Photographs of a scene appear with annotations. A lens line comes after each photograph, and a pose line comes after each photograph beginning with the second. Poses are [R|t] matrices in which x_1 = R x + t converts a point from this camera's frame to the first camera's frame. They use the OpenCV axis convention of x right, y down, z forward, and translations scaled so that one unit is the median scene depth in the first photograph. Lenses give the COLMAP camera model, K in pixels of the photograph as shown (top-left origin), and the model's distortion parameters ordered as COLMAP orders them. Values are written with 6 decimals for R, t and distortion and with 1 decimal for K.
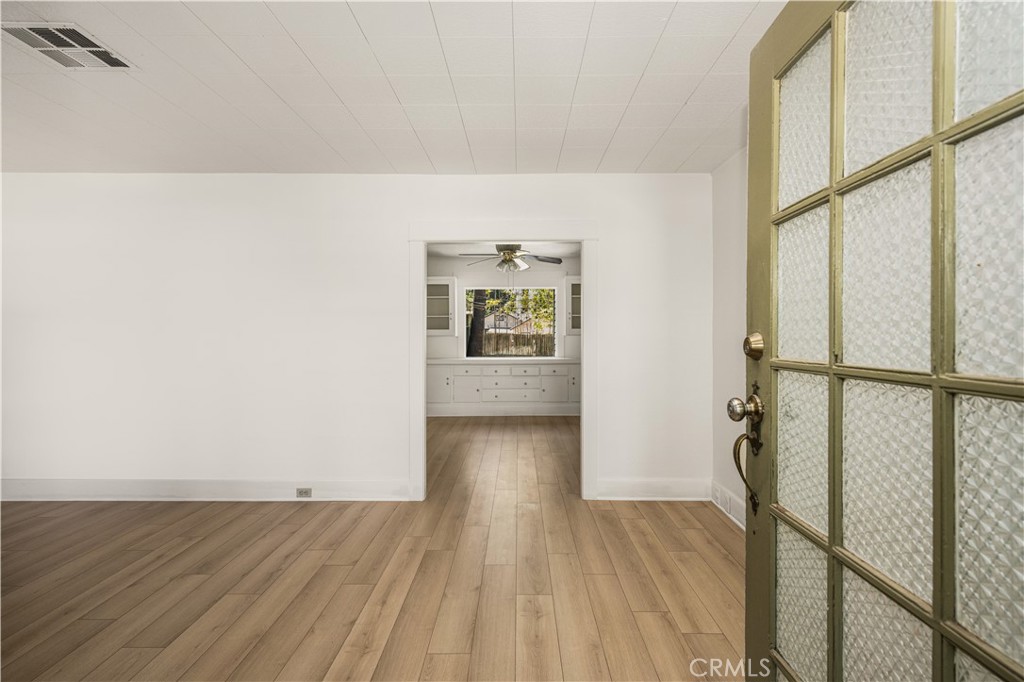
lens RADIAL K [[493.8, 0, 512.4], [0, 493.8, 333.5], [0, 0, 1]] dist [-0.000483, -0.000014]
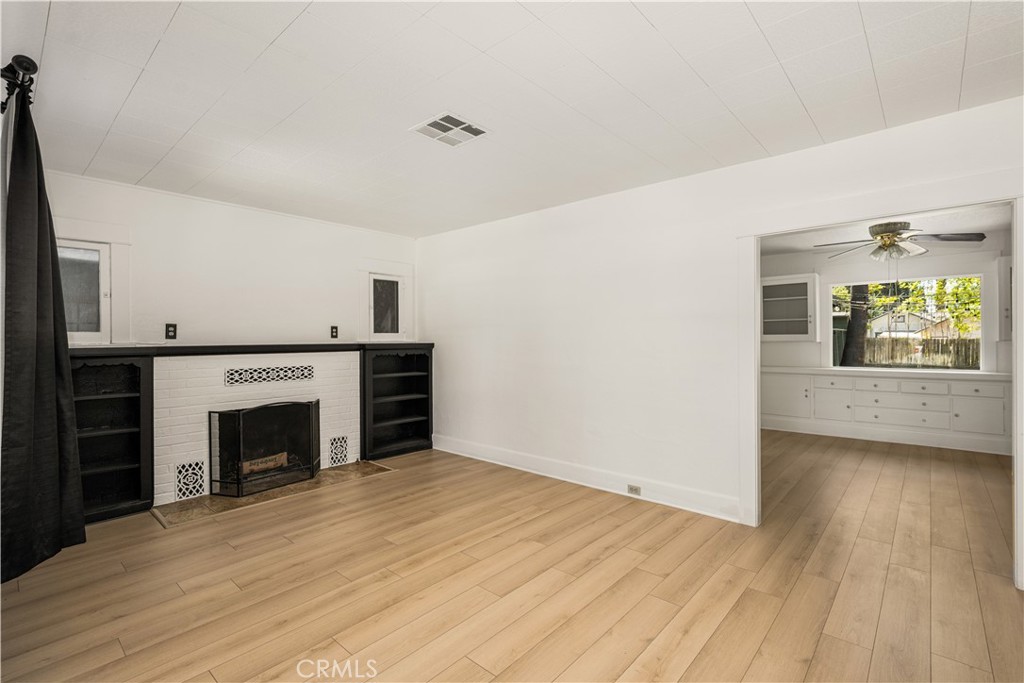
lens RADIAL K [[467.2, 0, 520.7], [0, 467.2, 340.3], [0, 0, 1]] dist [0.003654, 0.000404]
pose [[0.759175, 0.000880, -0.650886, 0.023969], [0.002064, 0.999991, 0.003759, -0.001270], [0.650883, -0.004197, 0.759166, 0.042873]]
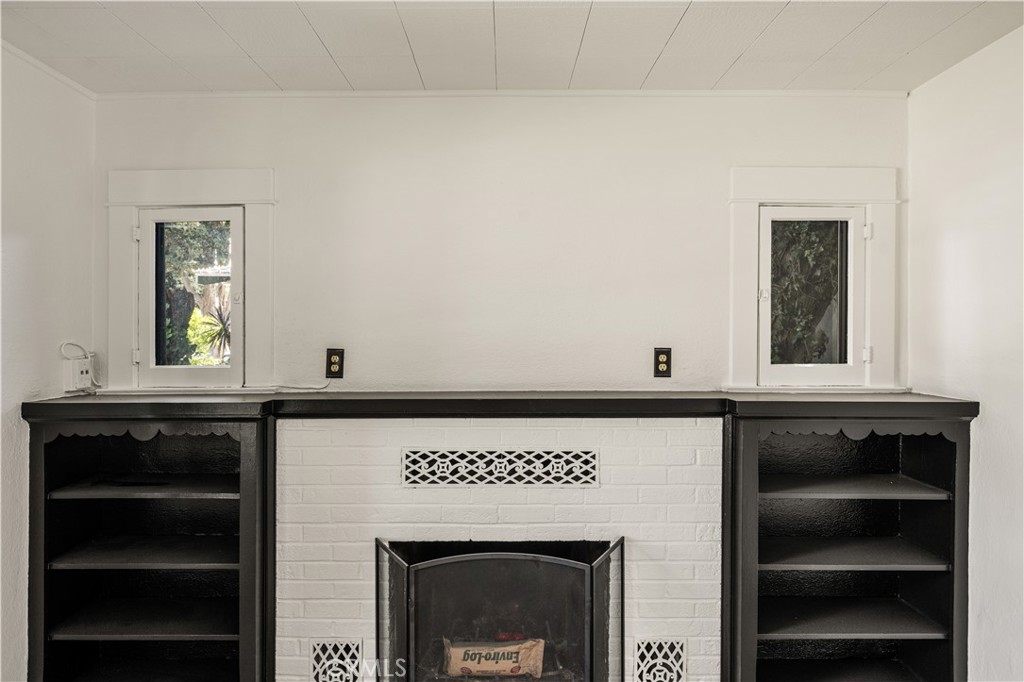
lens RADIAL K [[522.3, 0, 510.1], [0, 522.3, 340.6], [0, 0, 1]] dist [-0.000915, -0.000196]
pose [[0.021193, 0.010202, -0.999723, -0.283839], [-0.001816, 0.999947, 0.010165, -0.024471], [0.999774, 0.001601, 0.021210, 0.261148]]
